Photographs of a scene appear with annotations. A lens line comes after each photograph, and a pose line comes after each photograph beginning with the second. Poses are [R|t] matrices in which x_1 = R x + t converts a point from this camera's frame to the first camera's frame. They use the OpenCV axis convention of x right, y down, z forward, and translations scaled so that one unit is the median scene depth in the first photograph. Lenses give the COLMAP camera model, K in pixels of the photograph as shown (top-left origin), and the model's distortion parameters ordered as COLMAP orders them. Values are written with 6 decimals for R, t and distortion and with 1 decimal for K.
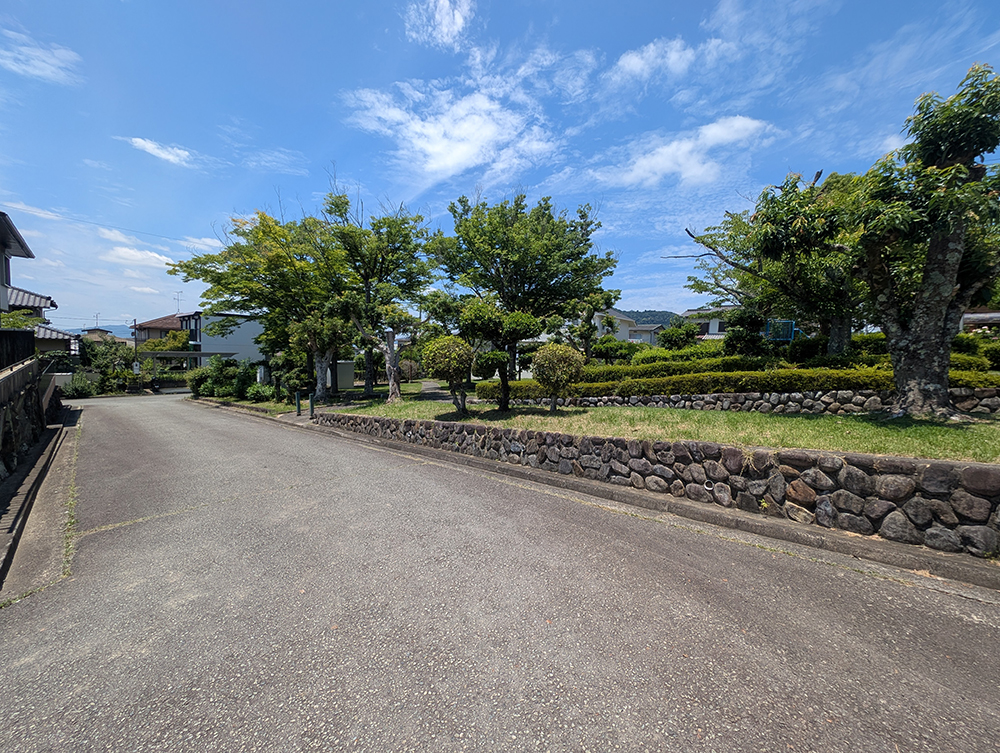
lens RADIAL K [[367.1, 0, 500.0], [0, 367.1, 376.5], [0, 0, 1]] dist [-0.007421, -0.000094]
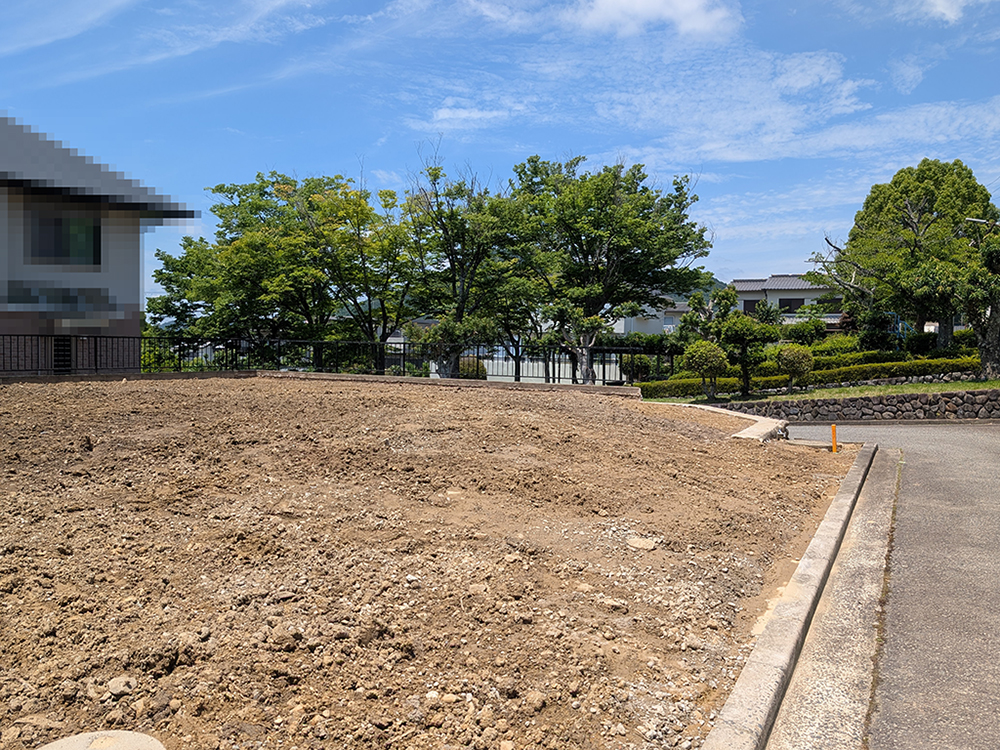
lens RADIAL K [[737.9, 0, 523.8], [0, 737.9, 381.9], [0, 0, 1]] dist [0.014033, -0.001039]
pose [[0.964462, -0.032071, 0.262269, -1.235272], [0.036205, 0.999284, -0.010945, 0.034724], [-0.261730, 0.020051, 0.964933, -1.164493]]
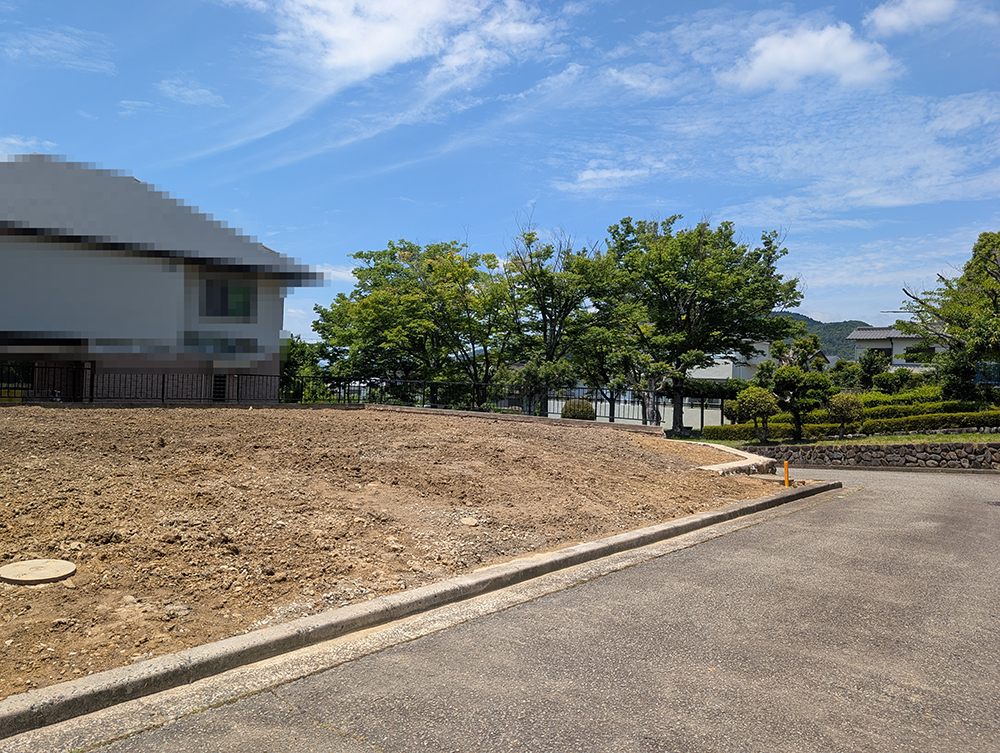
lens RADIAL K [[700.5, 0, 500.0], [0, 700.5, 376.5], [0, 0, 1]] dist [0.014477, -0.005443]
pose [[0.999436, 0.000976, 0.033568, -1.020561], [0.001792, 0.996603, -0.082338, 0.057741], [-0.033535, 0.082352, 0.996039, -1.389687]]
